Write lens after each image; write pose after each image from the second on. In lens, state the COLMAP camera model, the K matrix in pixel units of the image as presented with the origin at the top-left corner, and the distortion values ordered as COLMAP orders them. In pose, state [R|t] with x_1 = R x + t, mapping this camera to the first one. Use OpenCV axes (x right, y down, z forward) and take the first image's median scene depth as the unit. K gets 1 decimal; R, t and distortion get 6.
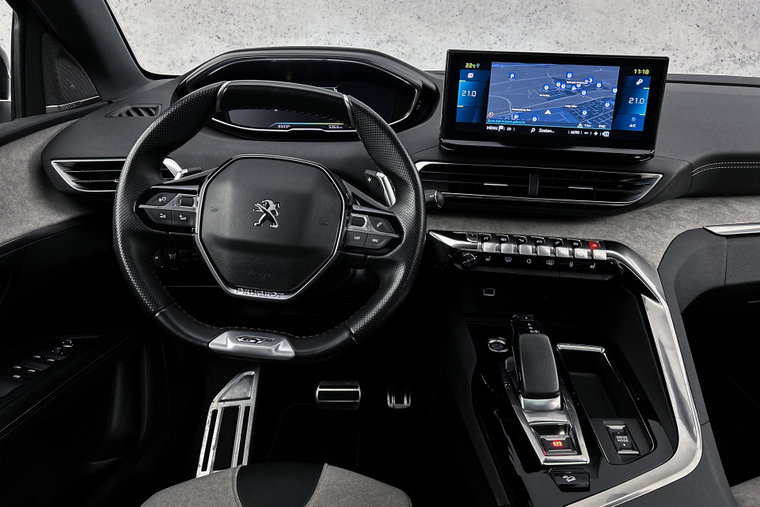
lens RADIAL K [[573.7, 0, 381.6], [0, 573.7, 260.2], [0, 0, 1]] dist [0.053774, -0.060581]
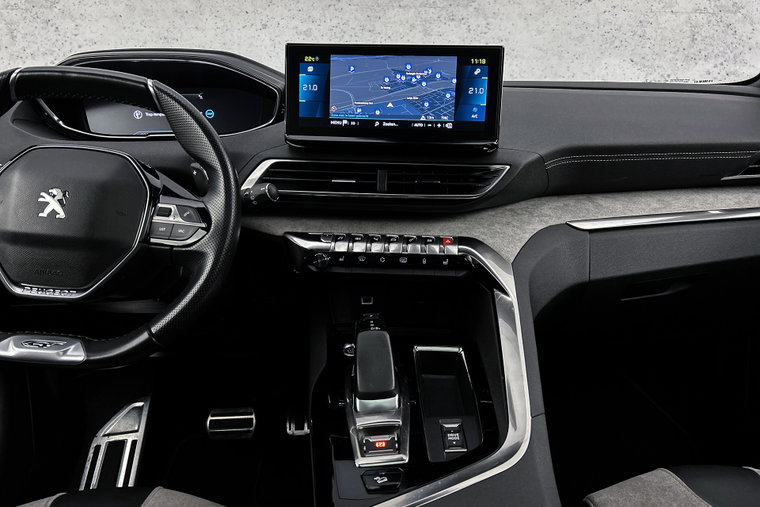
lens RADIAL K [[573.7, 0, 381.6], [0, 573.7, 260.2], [0, 0, 1]] dist [0.053774, -0.060581]
pose [[0.998560, -0.029647, 0.044714, 0.220439], [0.032801, 0.996898, -0.071540, 0.073263], [-0.042454, 0.072904, 0.996435, 0.051938]]
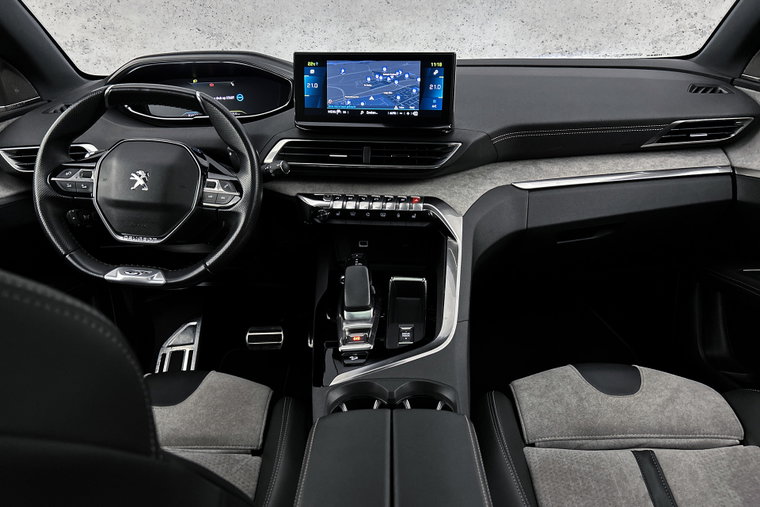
lens RADIAL K [[568.5, 0, 377.0], [0, 568.5, 262.2], [0, 0, 1]] dist [0.076572, -0.089200]
pose [[0.999157, -0.032788, -0.024714, 0.317209], [0.033609, 0.998870, 0.033588, 0.070095], [0.023585, -0.034390, 0.999130, -0.300000]]
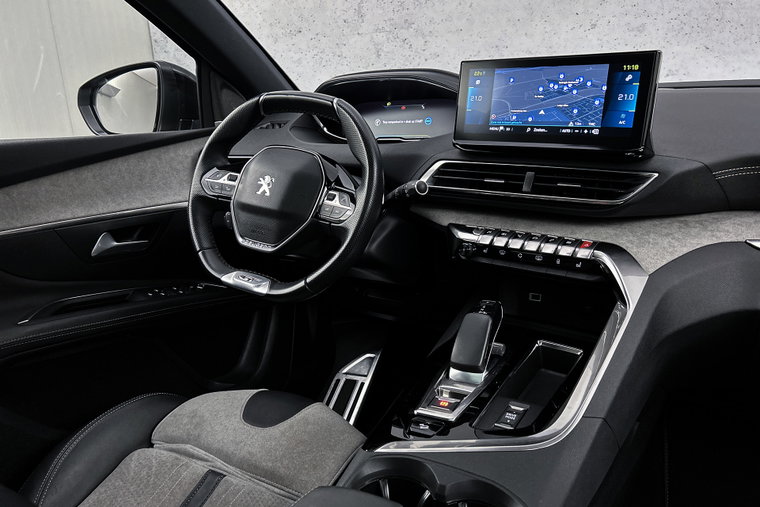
lens RADIAL K [[573.7, 0, 381.6], [0, 573.7, 260.2], [0, 0, 1]] dist [0.053774, -0.060581]
pose [[0.865933, 0.094675, -0.491118, 0.570206], [-0.133134, 0.990127, -0.043868, 0.091891], [0.482116, 0.103372, 0.869988, -0.019071]]
